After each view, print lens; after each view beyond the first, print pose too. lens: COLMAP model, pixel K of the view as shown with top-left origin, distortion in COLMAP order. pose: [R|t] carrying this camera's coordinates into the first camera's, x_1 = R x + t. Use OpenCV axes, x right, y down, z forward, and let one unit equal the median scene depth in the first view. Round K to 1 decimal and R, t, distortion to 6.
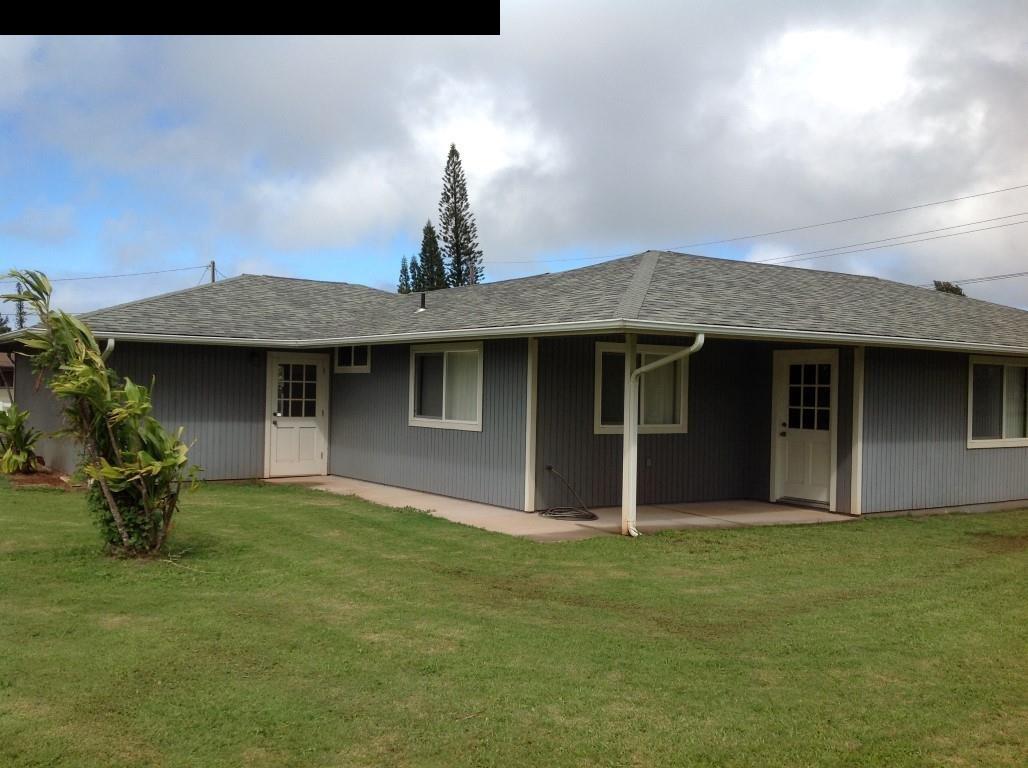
lens RADIAL K [[980.3, 0, 514.0], [0, 980.3, 384.0], [0, 0, 1]] dist [0.185381, -0.543004]
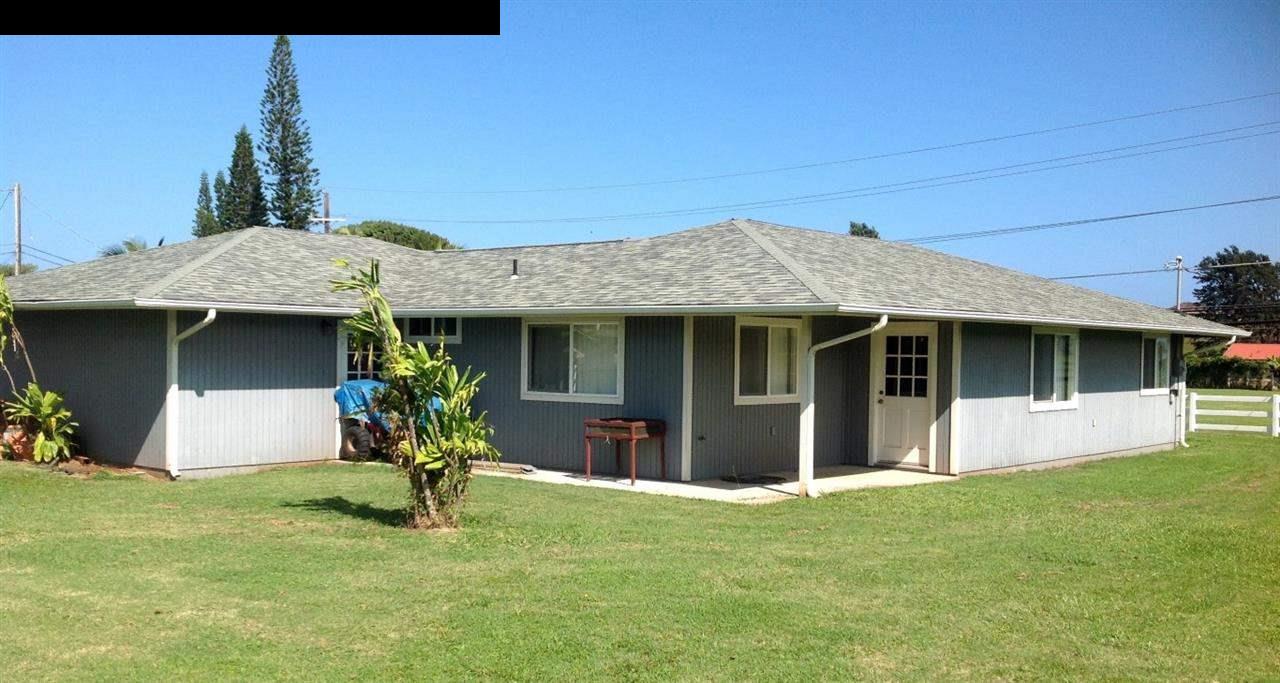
lens RADIAL K [[1280.2, 0, 640.0], [0, 1280.2, 341.5], [0, 0, 1]] dist [0.170566, 0.002637]
pose [[0.962902, -0.003637, 0.269828, -0.320956], [0.002435, 0.999986, 0.004790, -0.019222], [-0.269841, -0.003955, 0.962897, -0.237161]]
